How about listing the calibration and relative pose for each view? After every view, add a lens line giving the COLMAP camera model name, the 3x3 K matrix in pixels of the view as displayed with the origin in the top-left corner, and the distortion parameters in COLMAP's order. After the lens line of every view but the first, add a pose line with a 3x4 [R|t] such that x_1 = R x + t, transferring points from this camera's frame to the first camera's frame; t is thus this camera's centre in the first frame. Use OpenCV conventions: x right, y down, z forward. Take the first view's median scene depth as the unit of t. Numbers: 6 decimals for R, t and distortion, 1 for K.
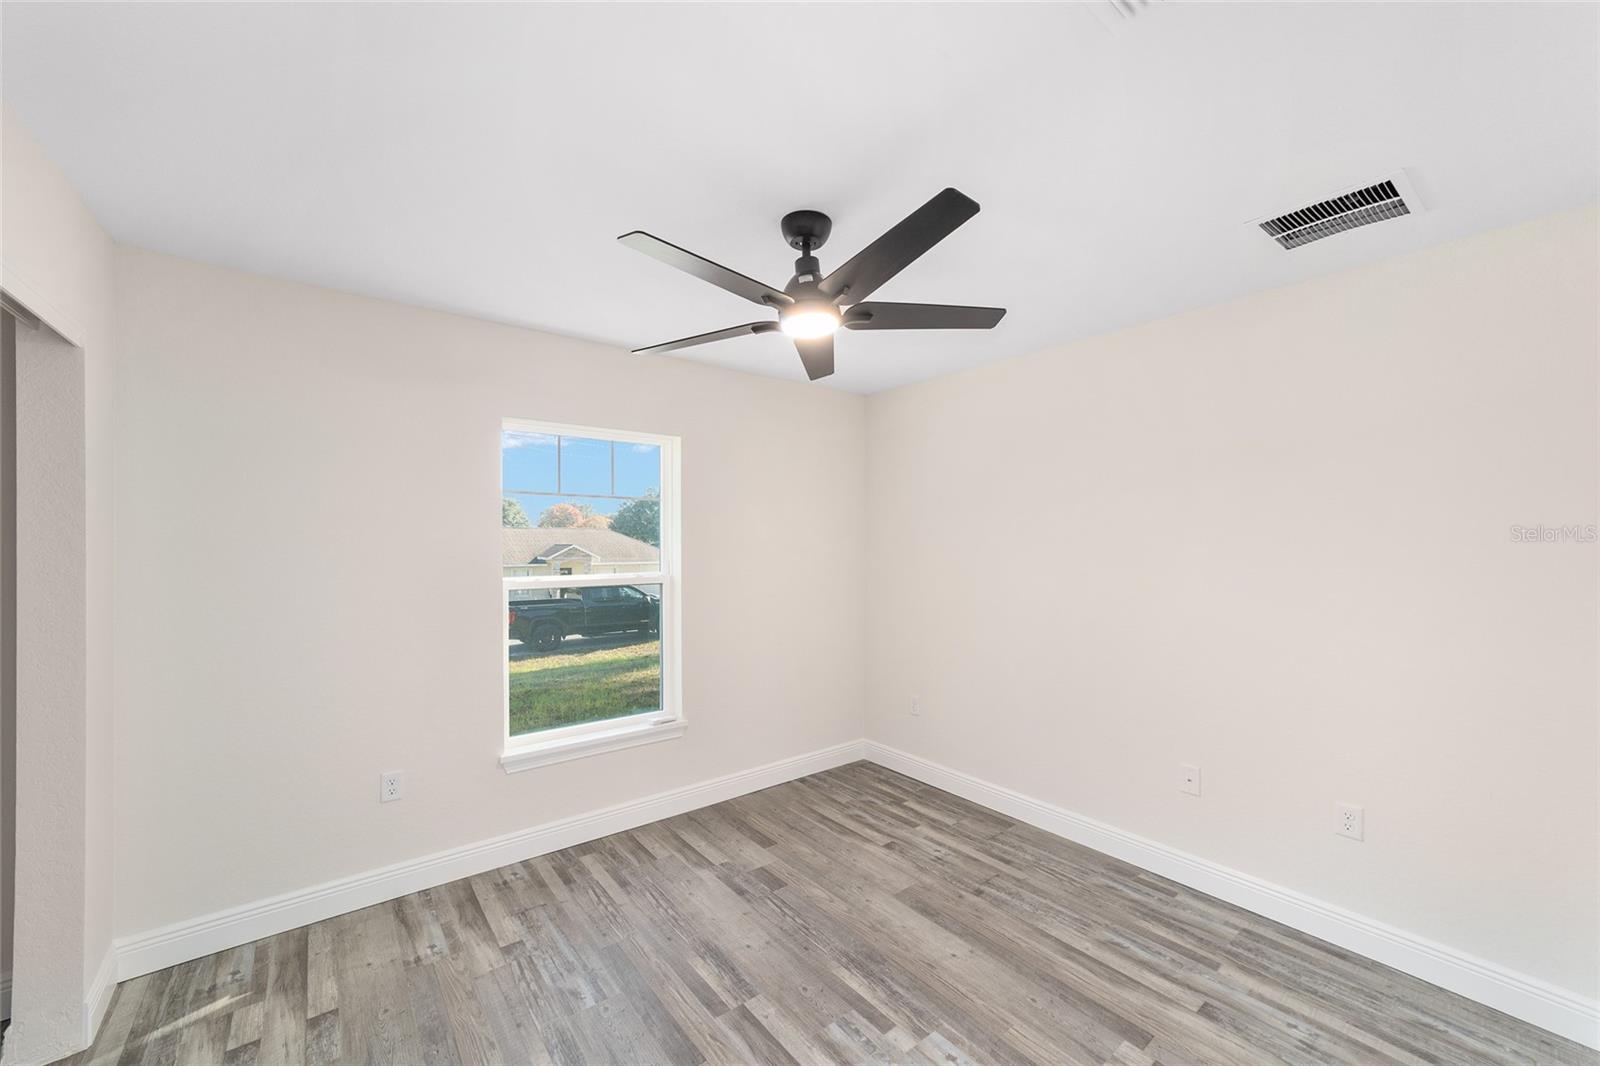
lens RADIAL K [[619.1, 0, 793.3], [0, 619.1, 534.3], [0, 0, 1]] dist [-0.016524, 0.009034]
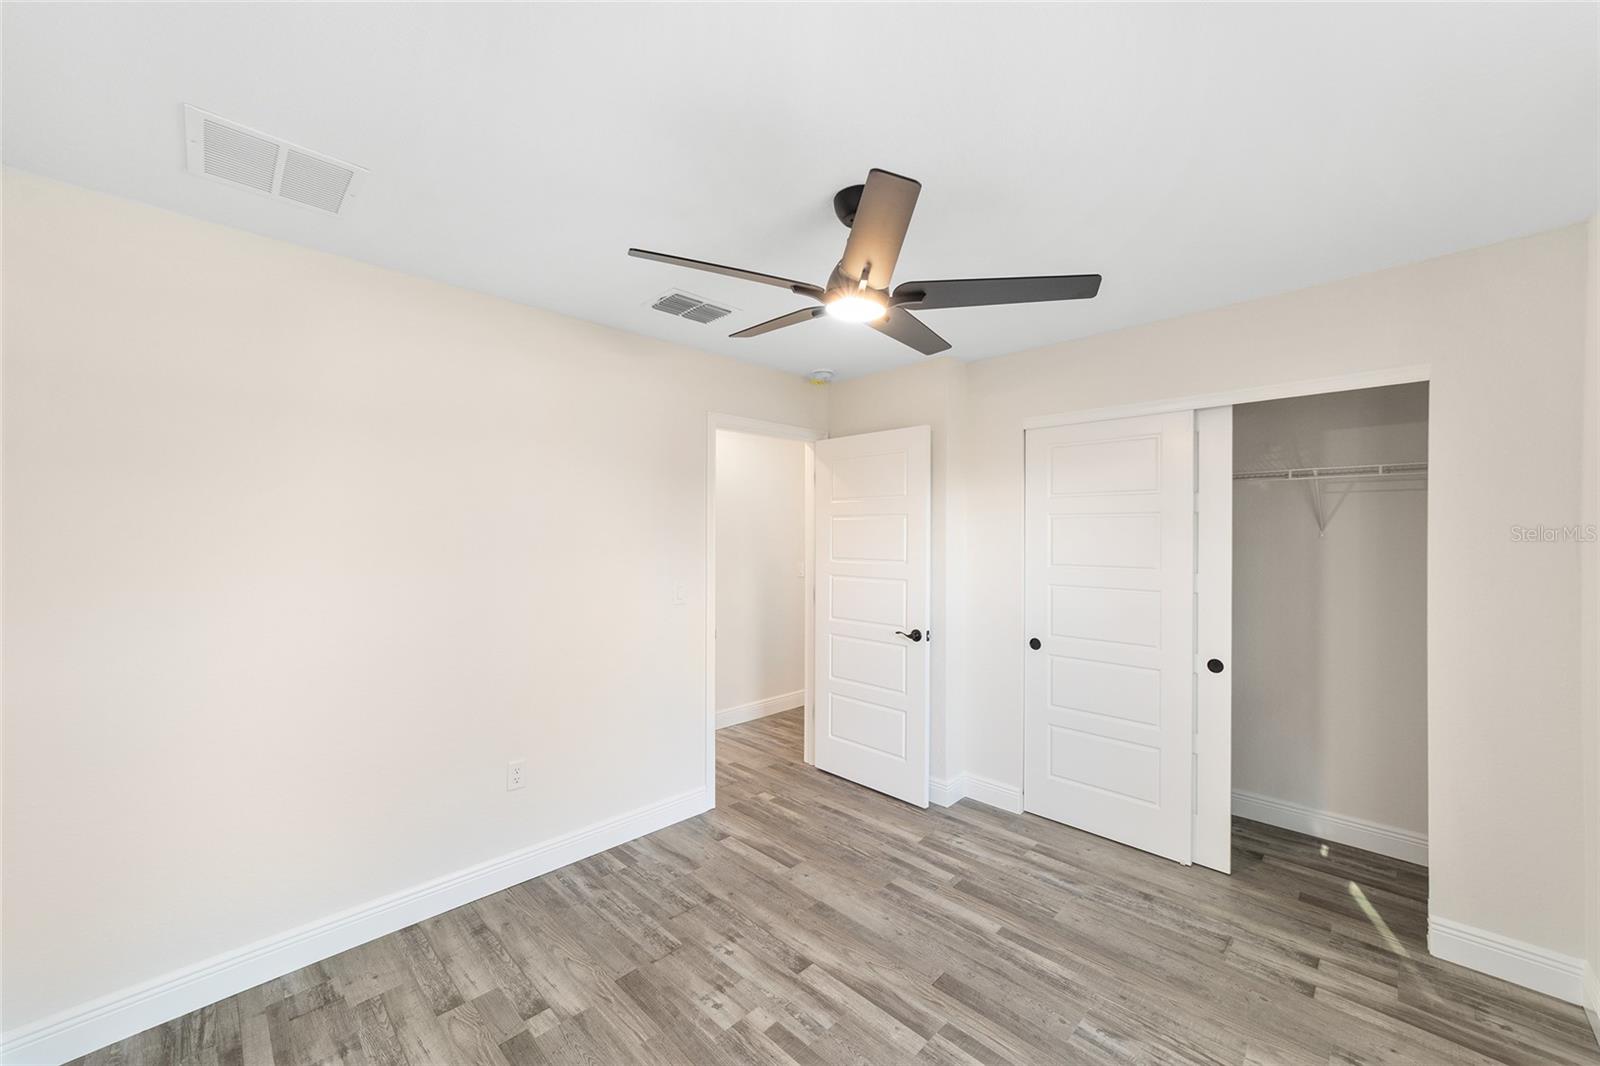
lens RADIAL K [[619.1, 0, 793.3], [0, 619.1, 534.3], [0, 0, 1]] dist [-0.016524, 0.009034]
pose [[-0.993090, -0.003605, -0.117303, 0.235916], [-0.002842, 0.999974, -0.006668, 0.017008], [0.117324, -0.006289, -0.993074, 1.959199]]
